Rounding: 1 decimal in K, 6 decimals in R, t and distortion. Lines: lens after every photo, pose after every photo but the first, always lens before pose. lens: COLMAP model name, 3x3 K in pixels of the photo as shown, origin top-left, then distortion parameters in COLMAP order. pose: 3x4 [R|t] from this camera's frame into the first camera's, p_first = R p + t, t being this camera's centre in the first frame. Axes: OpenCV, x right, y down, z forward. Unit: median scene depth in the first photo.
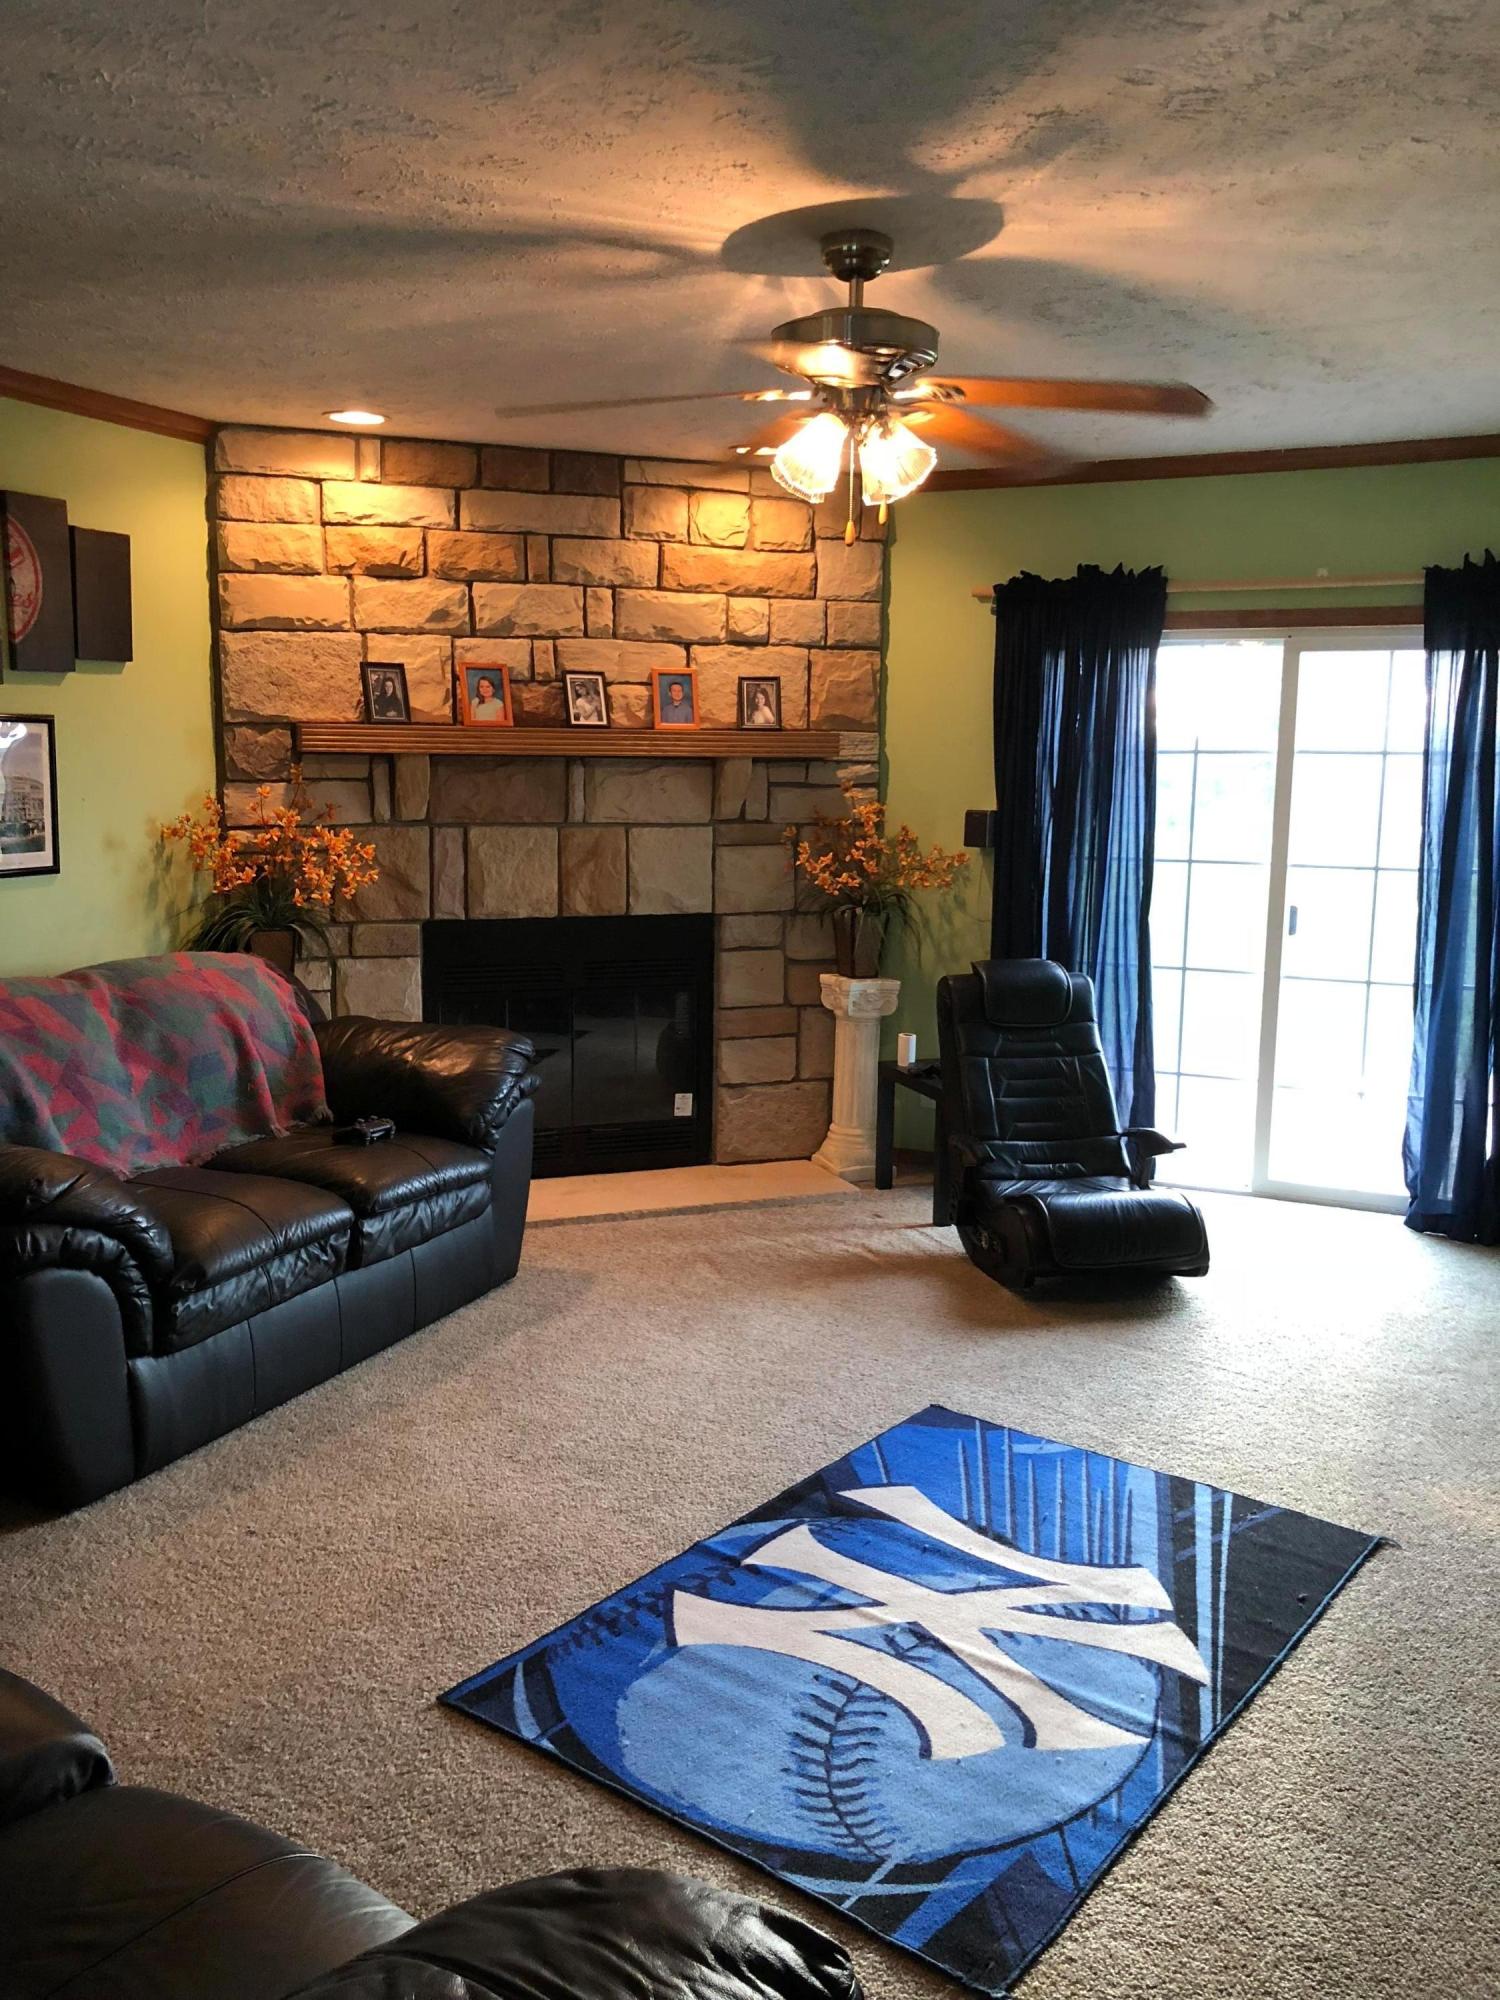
lens RADIAL K [[1646.7, 0, 734.5], [0, 1646.7, 993.3], [0, 0, 1]] dist [0.041062, -0.036554]
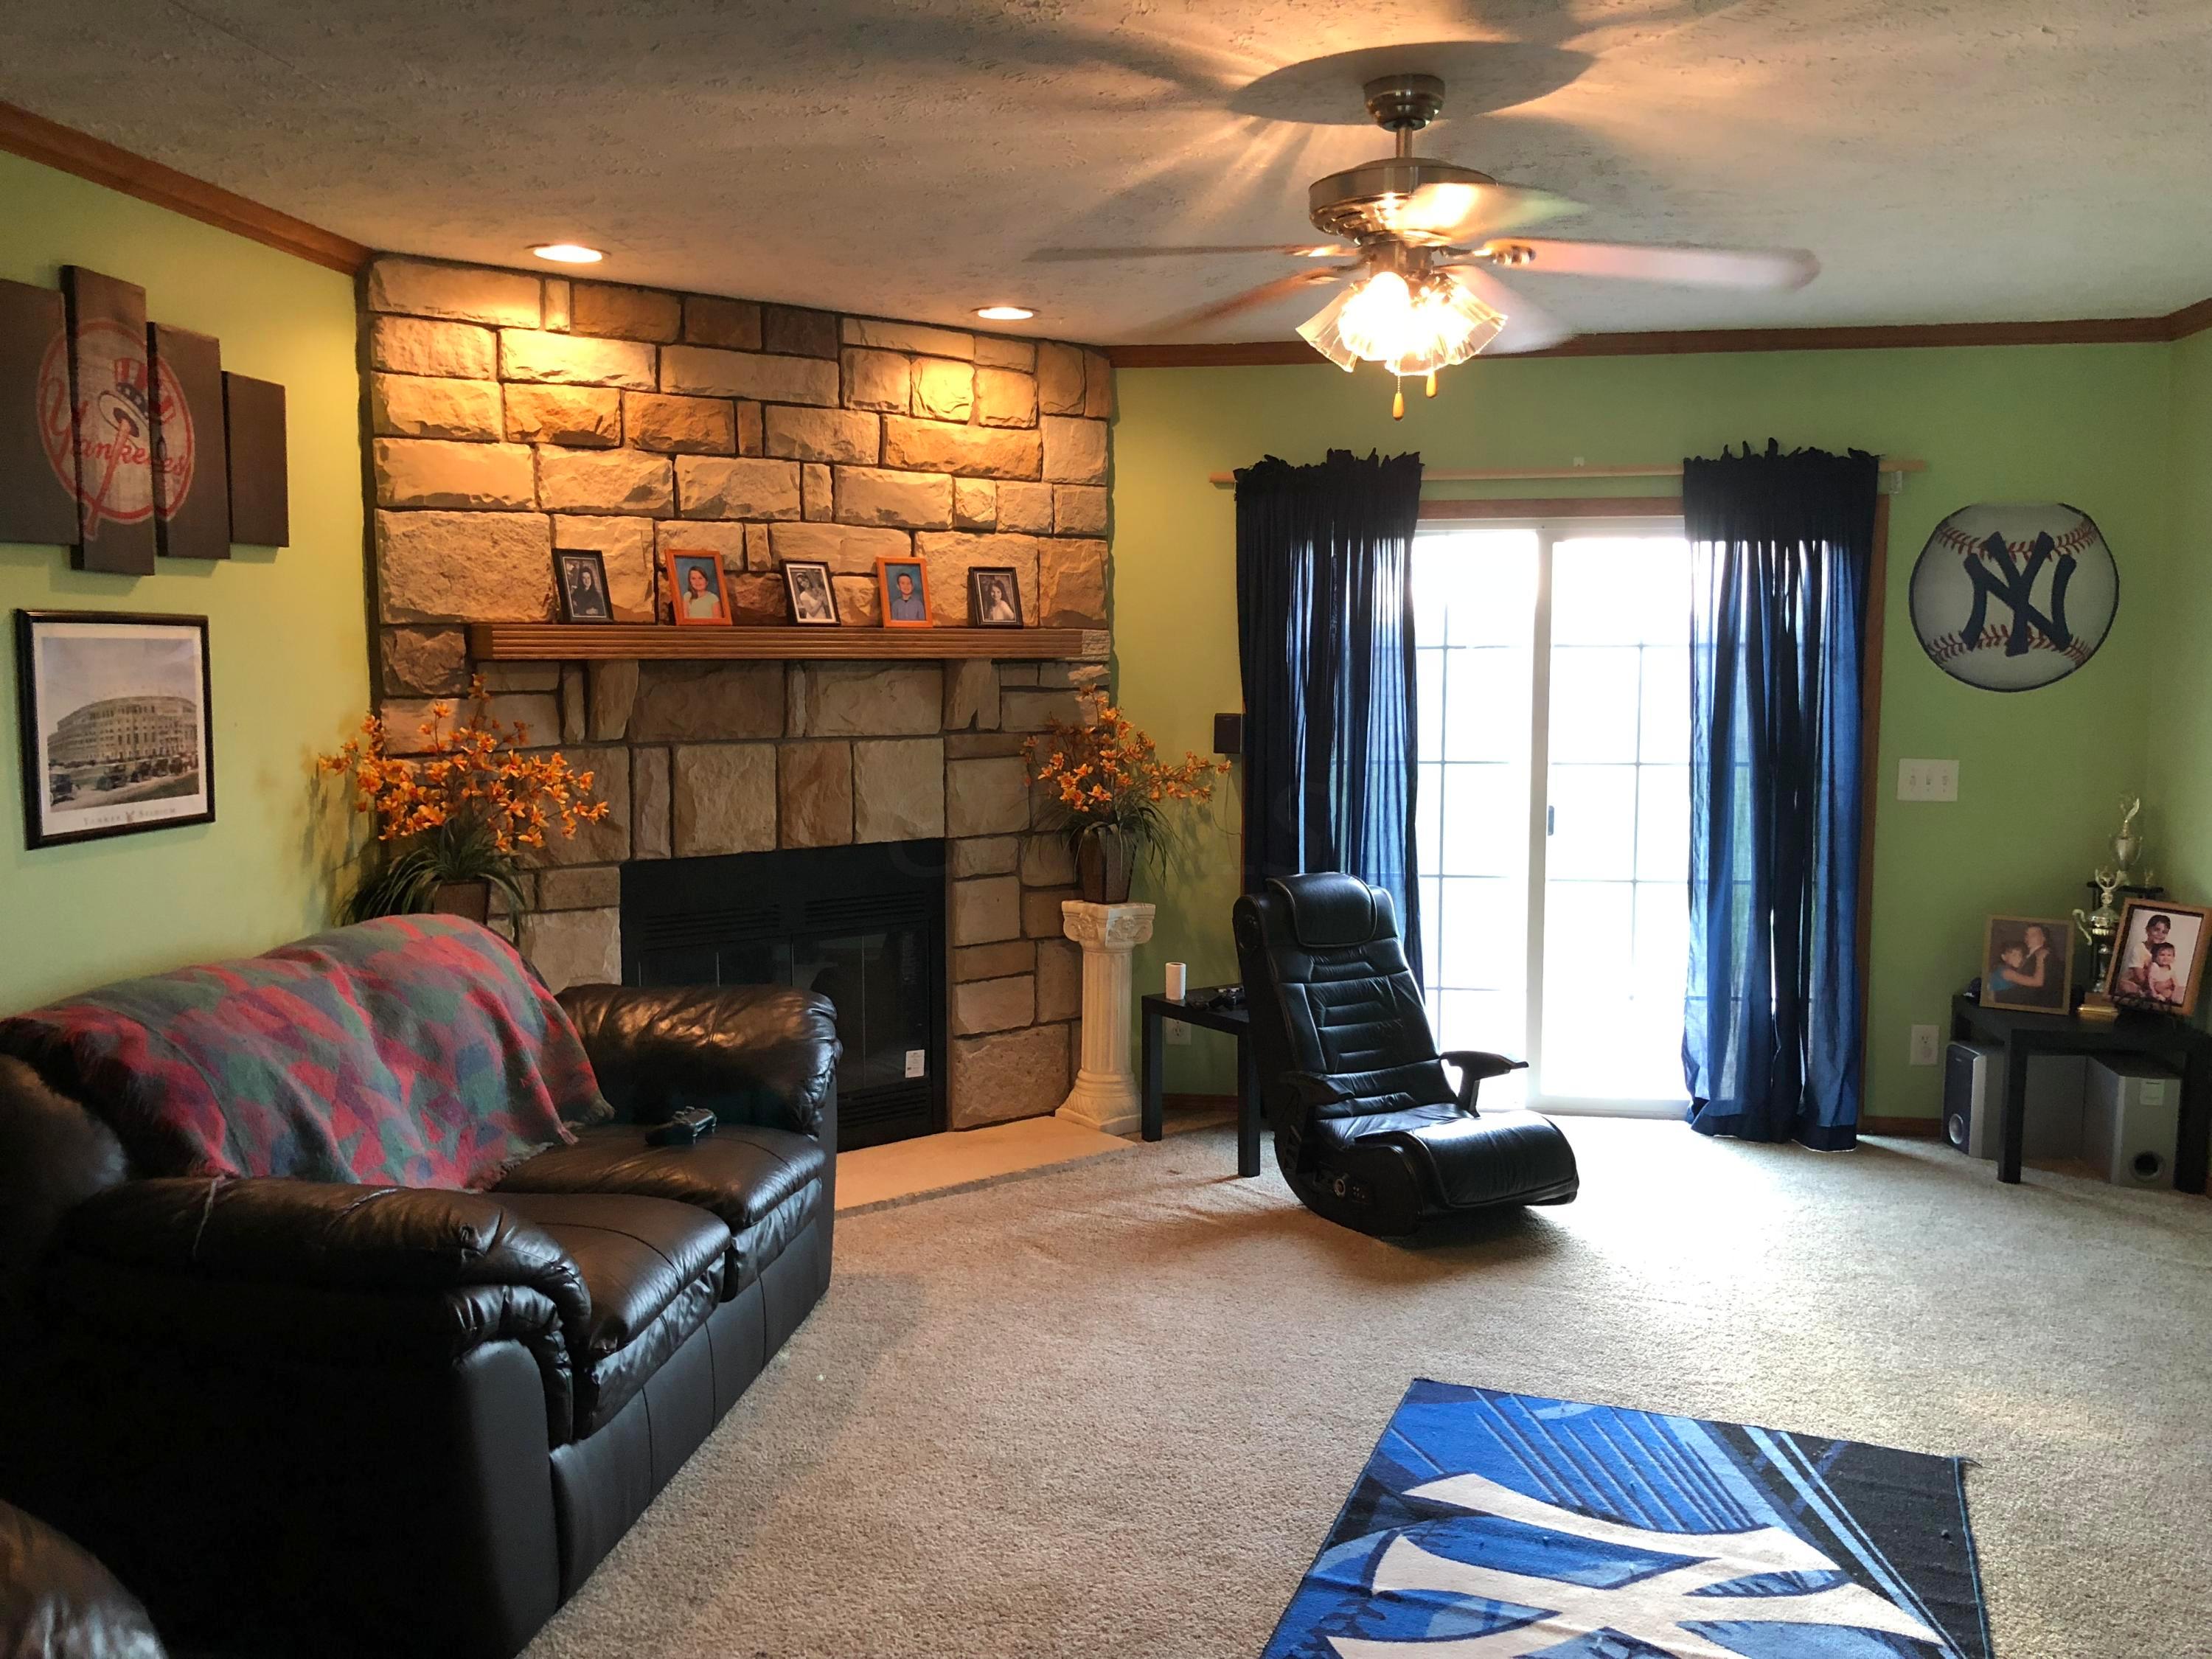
lens RADIAL K [[1821.2, 0, 1115.9], [0, 1821.2, 826.5], [0, 0, 1]] dist [0.041062, -0.036554]
pose [[0.956611, -0.040470, 0.288545, -0.230058], [0.055159, 0.997553, -0.042958, -0.009950], [-0.286101, 0.057010, 0.956502, 0.066932]]
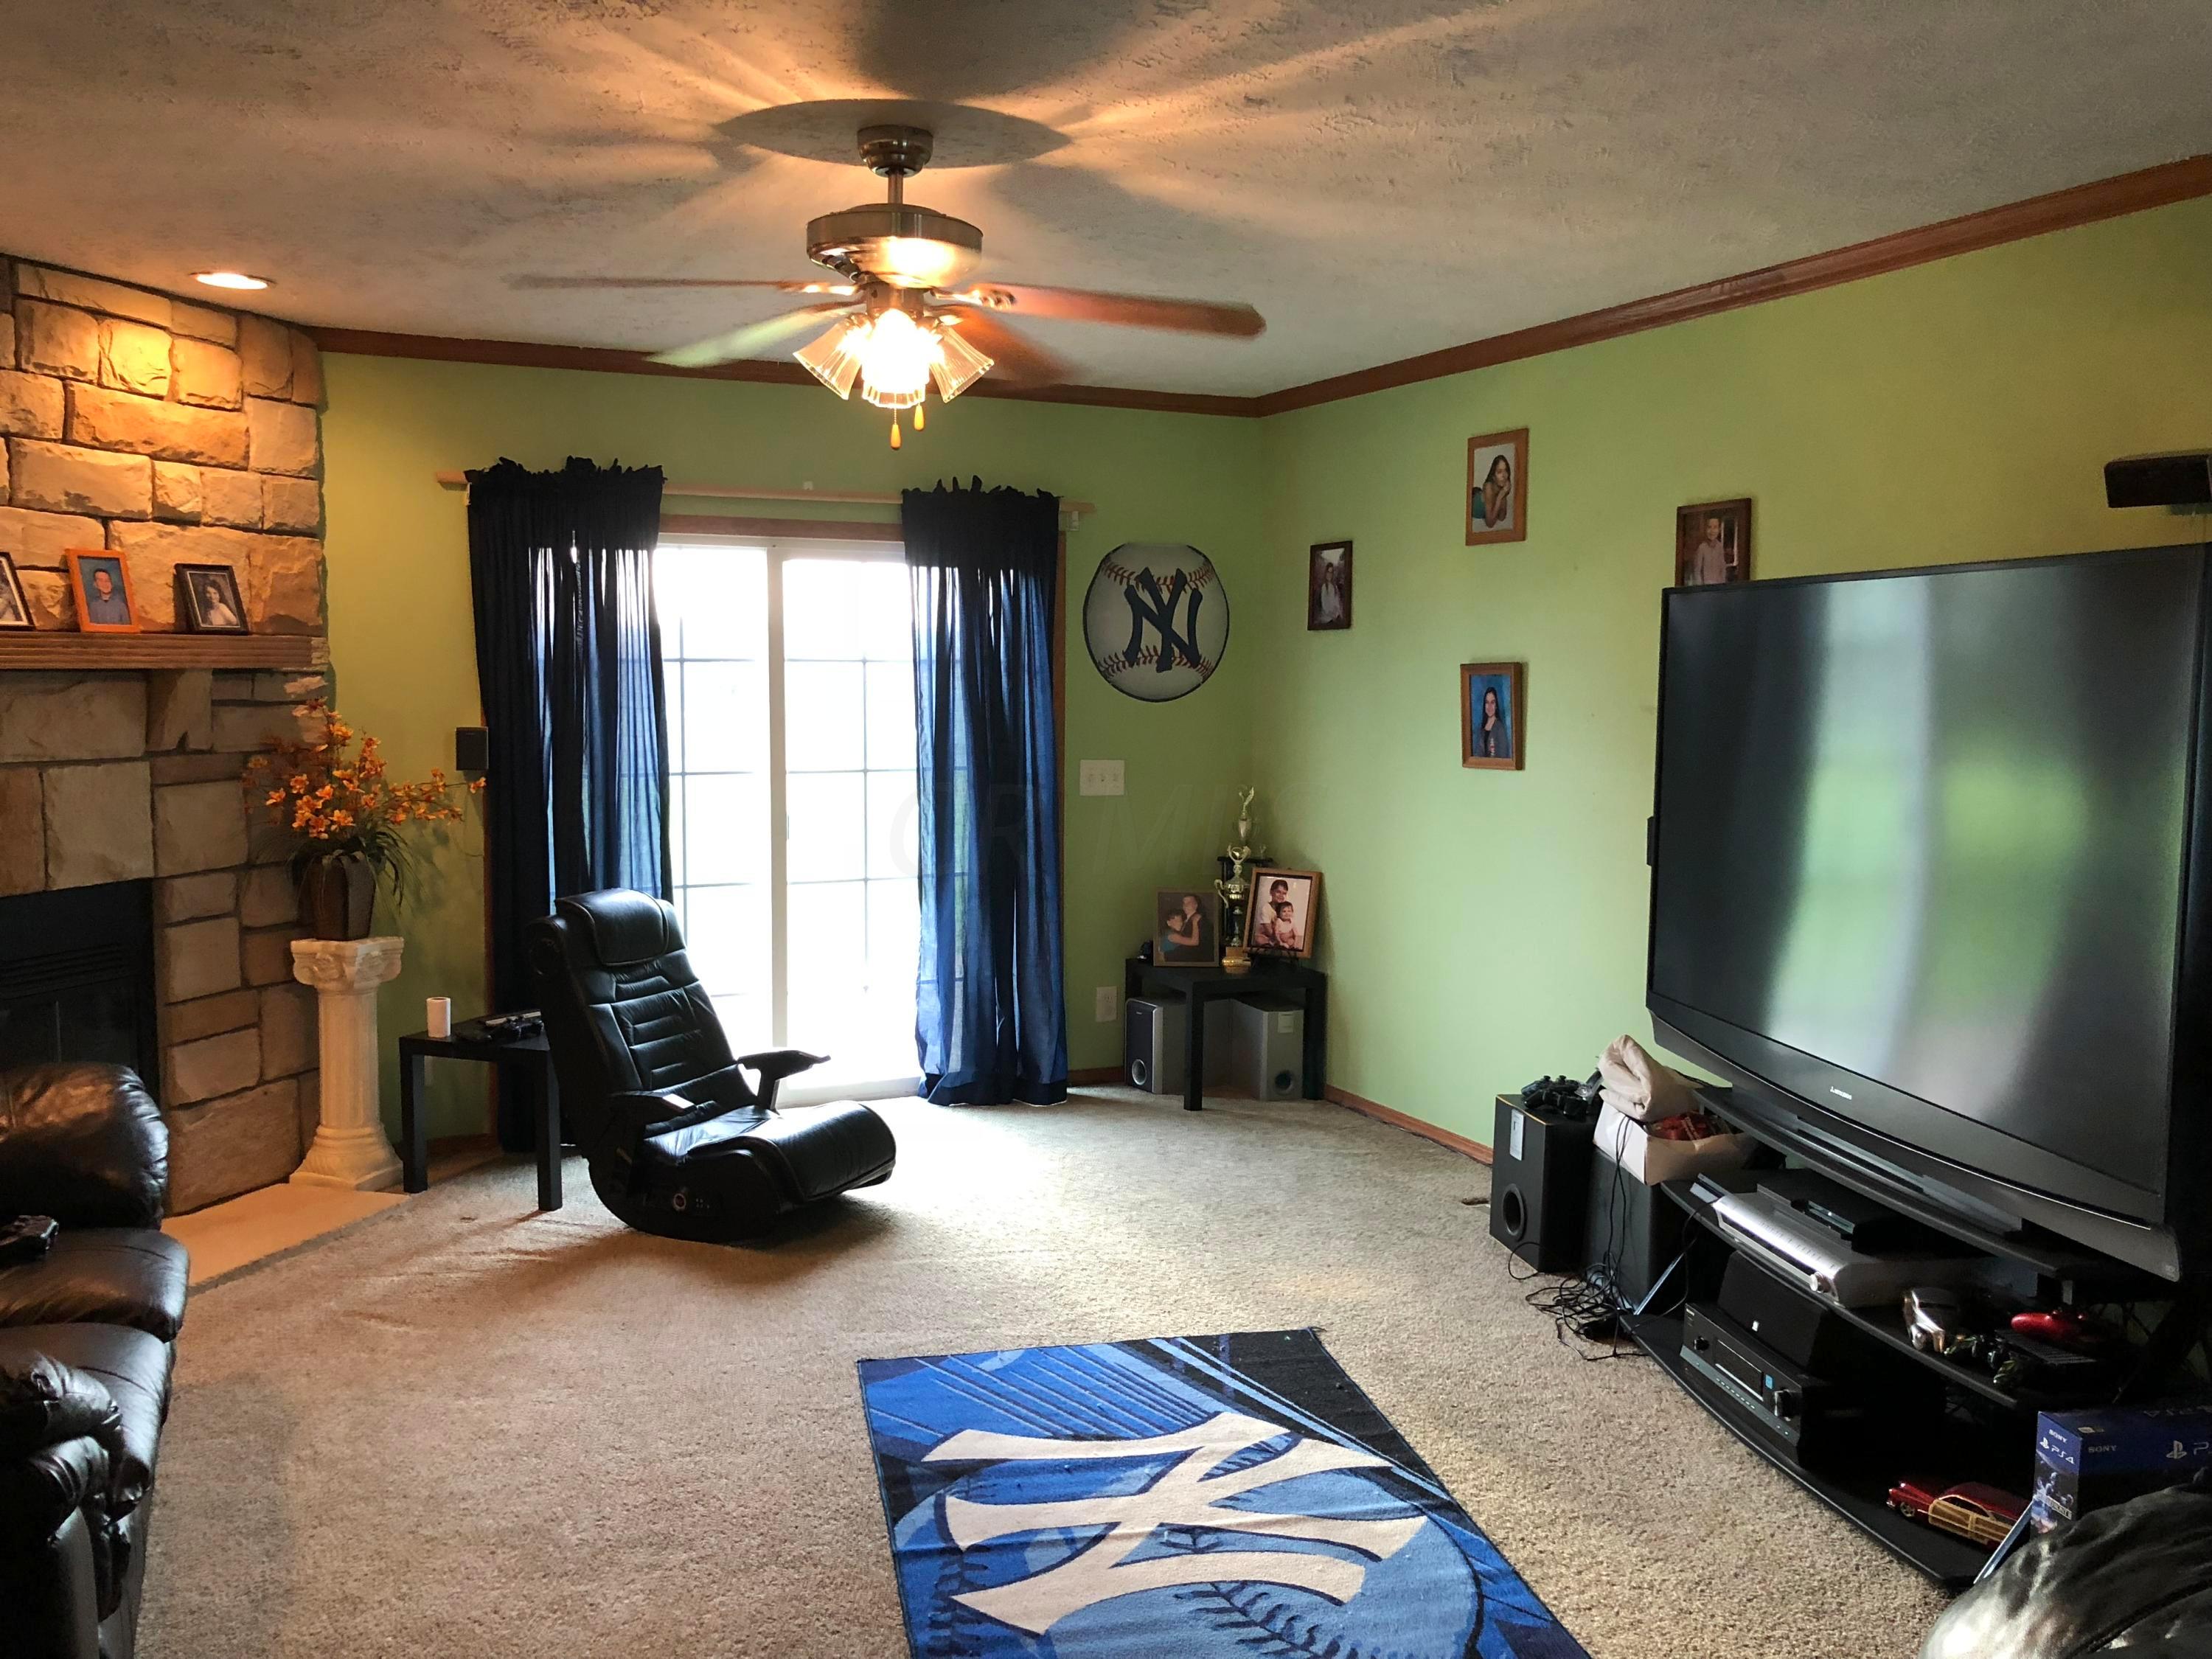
lens RADIAL K [[1821.2, 0, 1103.6], [0, 1821.2, 813.5], [0, 0, 1]] dist [0.041062, -0.036554]
pose [[0.646775, -0.071332, 0.759337, -0.412719], [0.116349, 0.993191, -0.005802, -0.025591], [-0.753754, 0.092101, 0.650671, 0.150910]]
